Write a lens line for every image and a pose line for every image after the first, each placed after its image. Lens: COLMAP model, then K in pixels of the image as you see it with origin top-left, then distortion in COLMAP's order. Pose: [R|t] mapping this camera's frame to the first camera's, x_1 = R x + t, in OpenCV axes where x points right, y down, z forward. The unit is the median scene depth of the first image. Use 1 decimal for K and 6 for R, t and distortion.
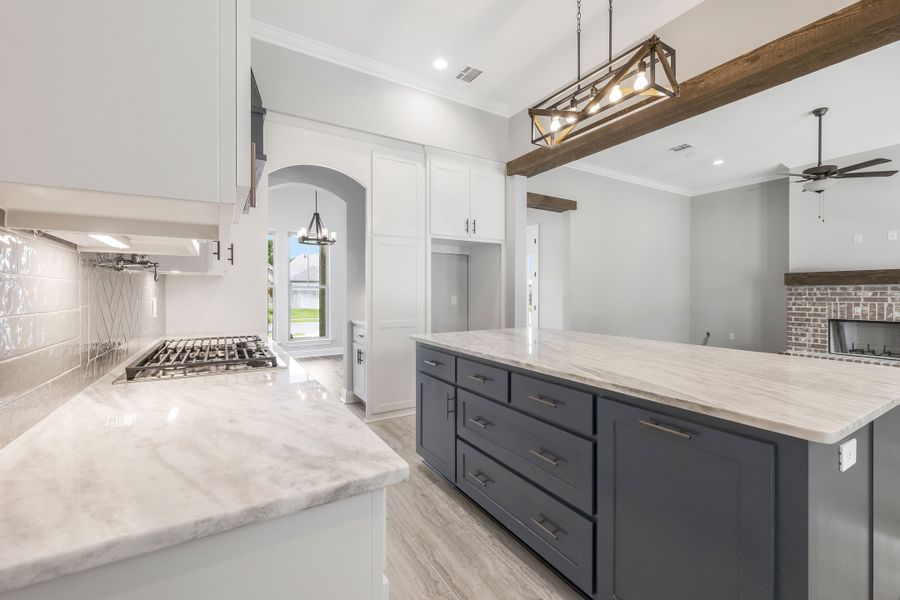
lens RADIAL K [[375.8, 0, 447.8], [0, 375.8, 297.8], [0, 0, 1]] dist [0.004788, 0.000090]
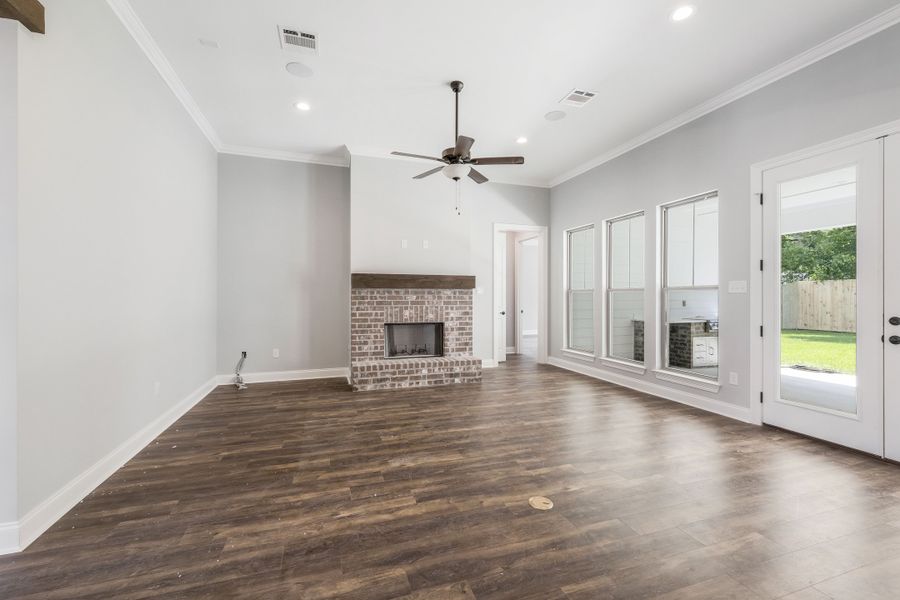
lens RADIAL K [[375.8, 0, 447.8], [0, 375.8, 297.8], [0, 0, 1]] dist [0.004788, 0.000090]
pose [[0.212421, -0.001597, 0.977177, 0.105576], [0.010604, 0.999944, -0.000671, -0.007046], [-0.977121, 0.010505, 0.212426, 0.630173]]
